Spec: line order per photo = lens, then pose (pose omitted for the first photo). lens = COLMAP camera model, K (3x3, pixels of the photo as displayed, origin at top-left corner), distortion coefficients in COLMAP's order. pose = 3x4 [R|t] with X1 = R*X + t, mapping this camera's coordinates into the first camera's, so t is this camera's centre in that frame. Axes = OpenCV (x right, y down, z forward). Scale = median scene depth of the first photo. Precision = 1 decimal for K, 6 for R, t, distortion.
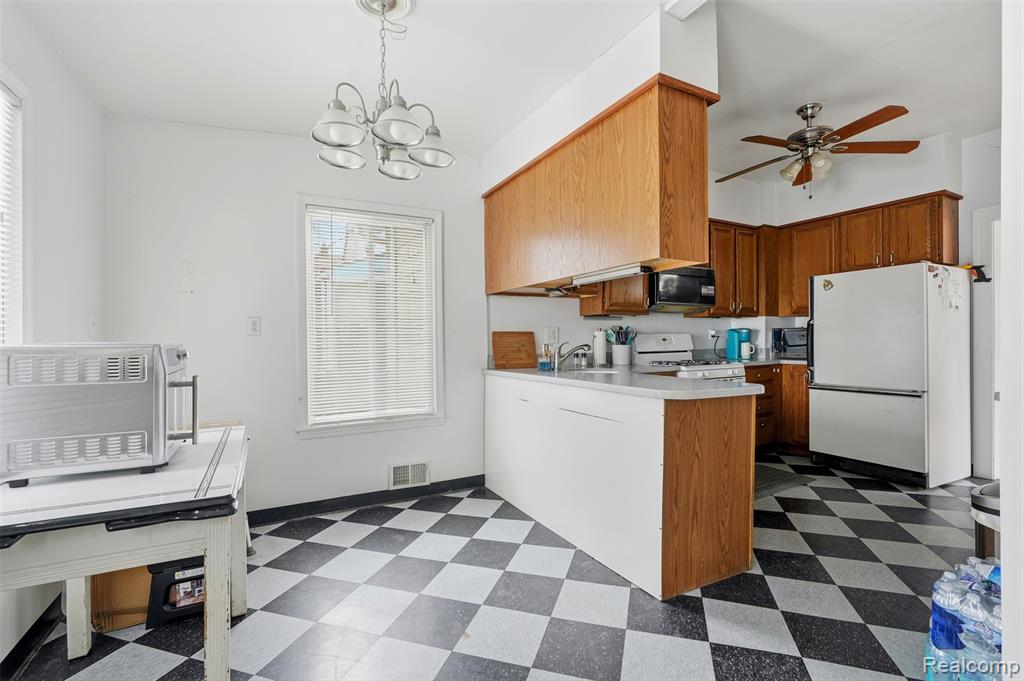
lens RADIAL K [[462.2, 0, 512.2], [0, 462.2, 340.6], [0, 0, 1]] dist [-0.008346, 0.001319]
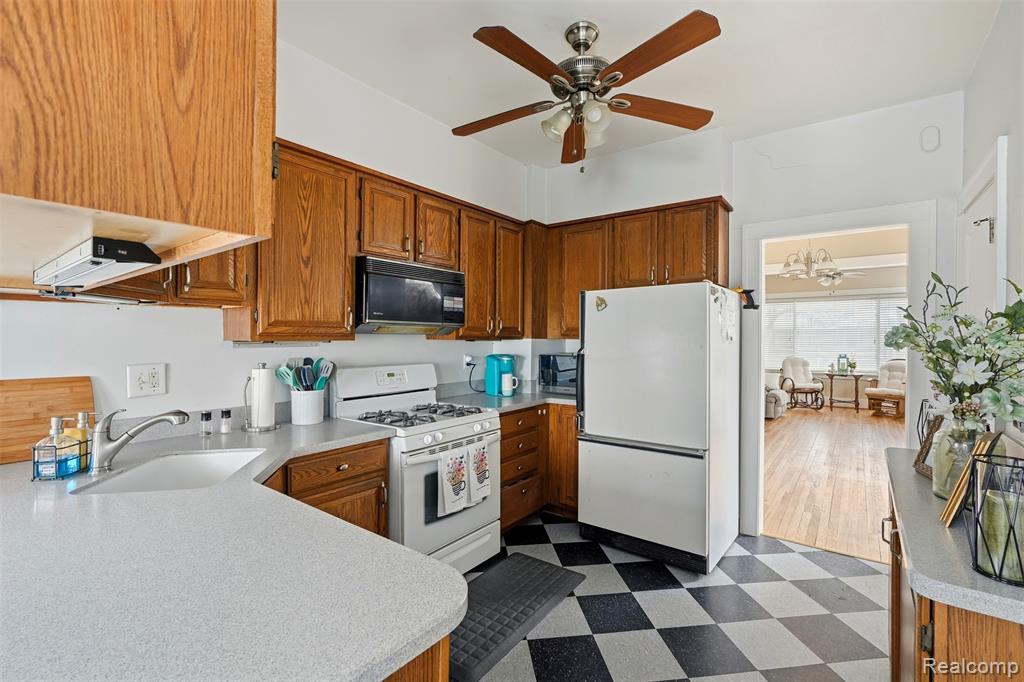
lens RADIAL K [[462.2, 0, 515.7], [0, 462.2, 341.1], [0, 0, 1]] dist [-0.008346, 0.001319]
pose [[0.908809, 0.008842, 0.417118, 0.234638], [-0.010170, 0.999948, 0.000960, -0.057182], [-0.417088, -0.005114, 0.908852, 0.356947]]
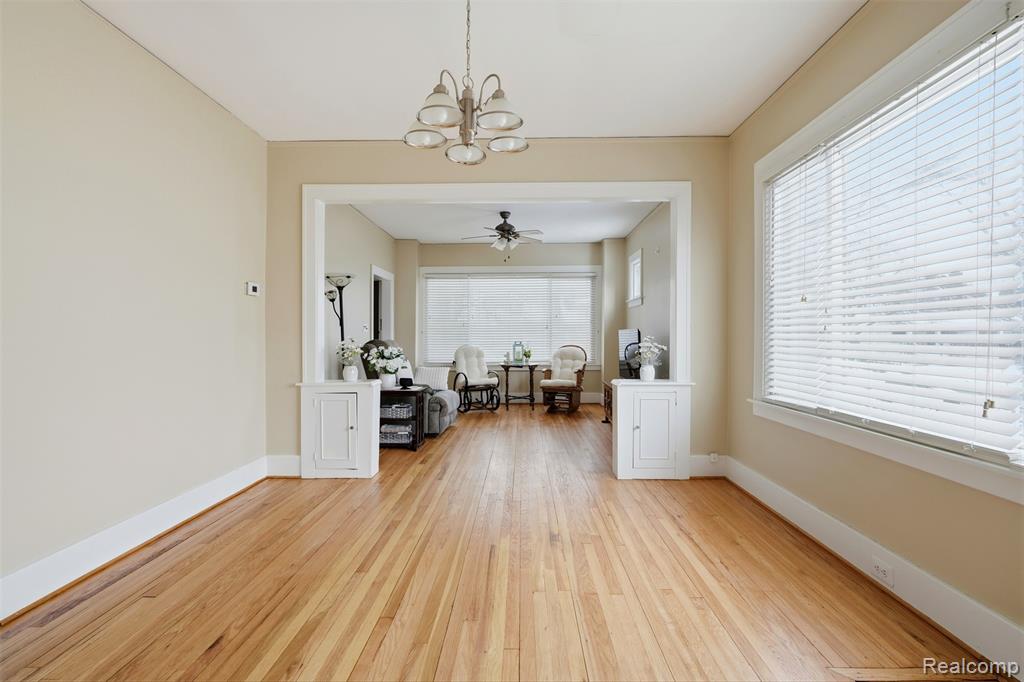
lens RADIAL K [[462.2, 0, 513.1], [0, 462.2, 339.9], [0, 0, 1]] dist [-0.008346, 0.001319]
pose [[0.497888, 0.001478, 0.867240, 0.537180], [0.000019, 0.999999, -0.001715, -0.037646], [-0.867241, 0.000870, 0.497887, 0.541667]]
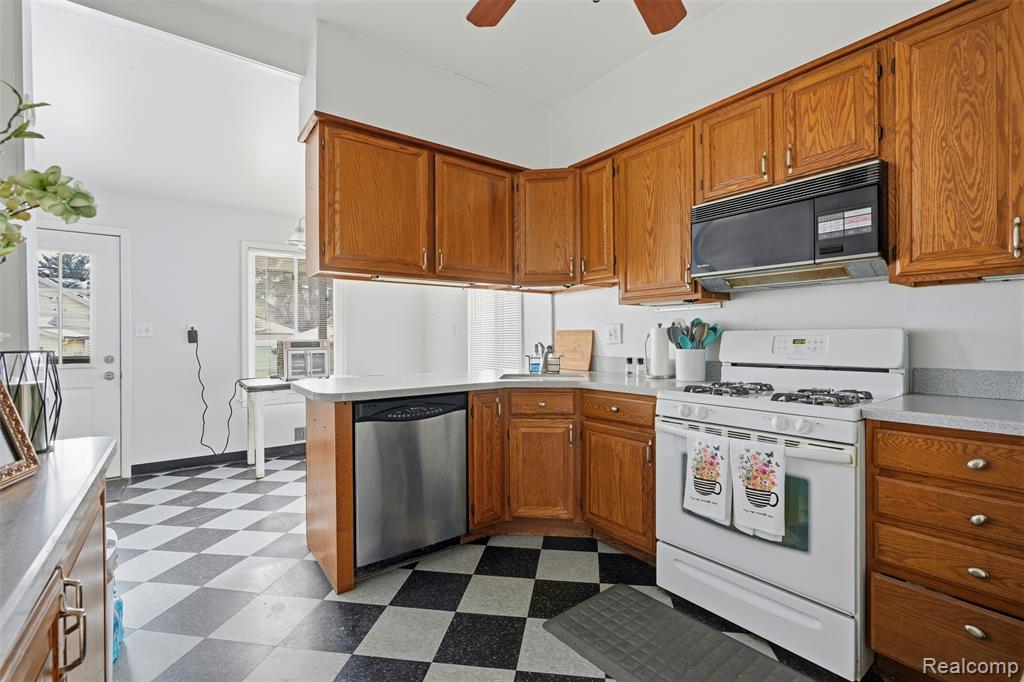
lens RADIAL K [[462.2, 0, 512.1], [0, 462.2, 339.0], [0, 0, 1]] dist [-0.008346, 0.001319]
pose [[0.140043, 0.013183, -0.990058, 0.831668], [0.004805, 0.999891, 0.013994, -0.013832], [0.990134, -0.006717, 0.139964, 0.687922]]
